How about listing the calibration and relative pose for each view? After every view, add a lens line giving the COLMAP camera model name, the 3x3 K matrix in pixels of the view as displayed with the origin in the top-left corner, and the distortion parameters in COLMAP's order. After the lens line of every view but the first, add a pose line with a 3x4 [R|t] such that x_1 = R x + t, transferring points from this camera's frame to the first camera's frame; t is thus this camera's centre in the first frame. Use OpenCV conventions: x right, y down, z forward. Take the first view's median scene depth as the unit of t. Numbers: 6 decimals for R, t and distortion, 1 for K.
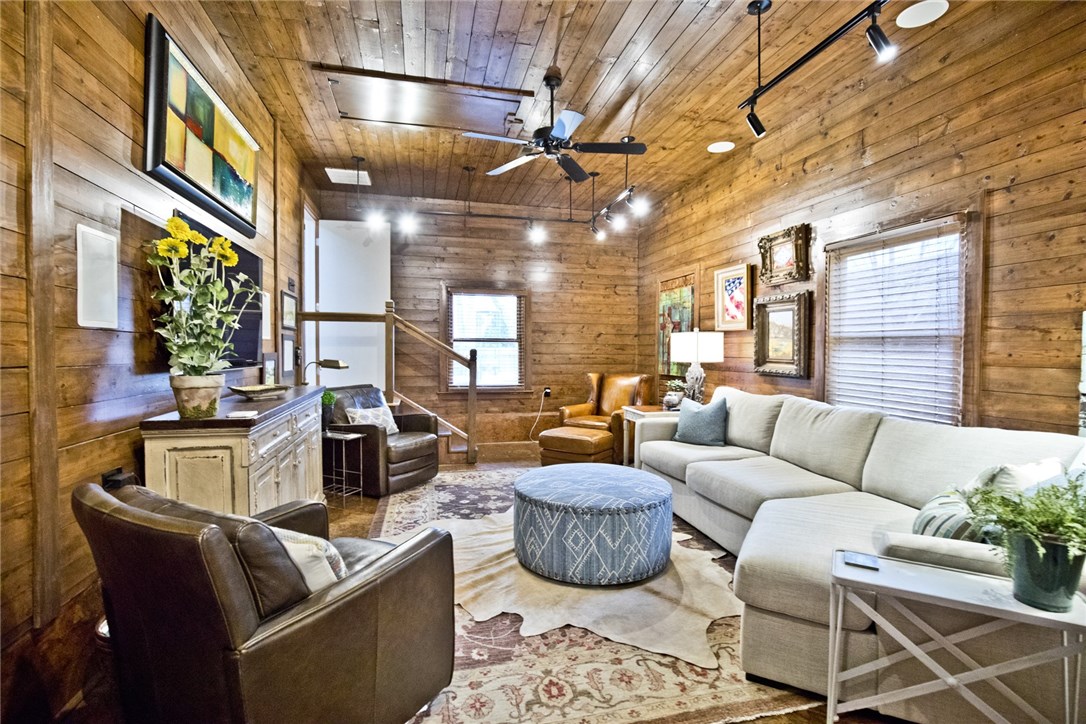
lens RADIAL K [[496.4, 0, 543.0], [0, 496.4, 362.0], [0, 0, 1]] dist [-0.033270, 0.000171]
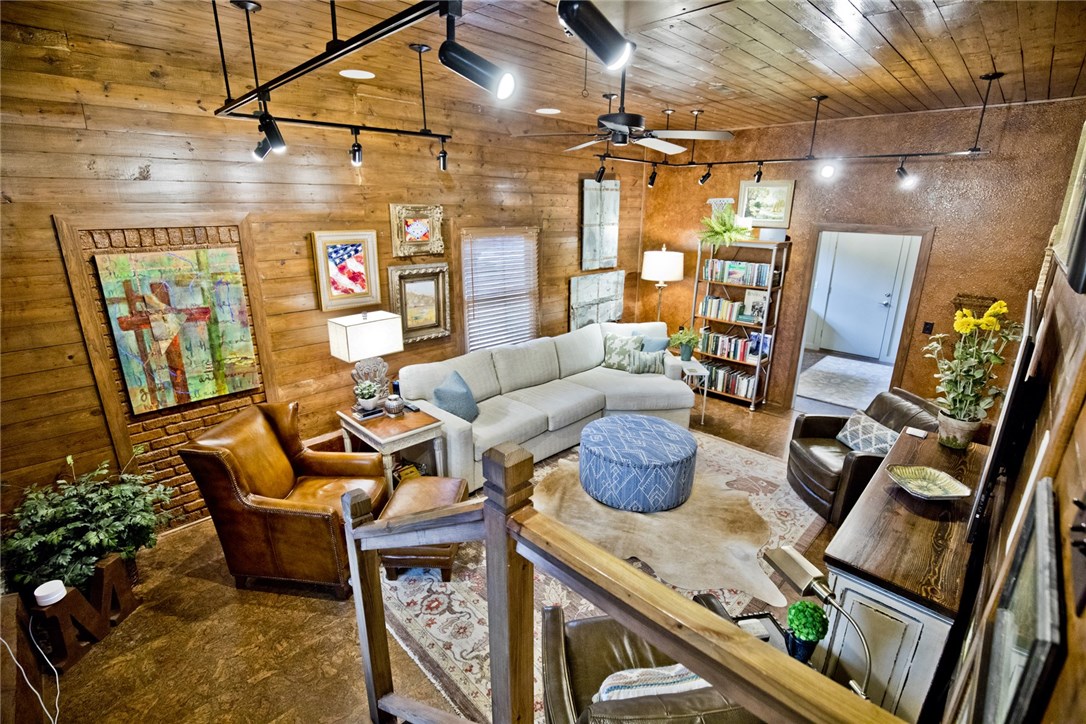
lens RADIAL K [[496.4, 0, 543.0], [0, 496.4, 362.0], [0, 0, 1]] dist [-0.033270, 0.000171]
pose [[-0.522939, -0.257442, 0.812563, -0.499398], [0.015777, 0.950211, 0.311207, -0.231813], [-0.852224, 0.175562, -0.492841, 1.149533]]
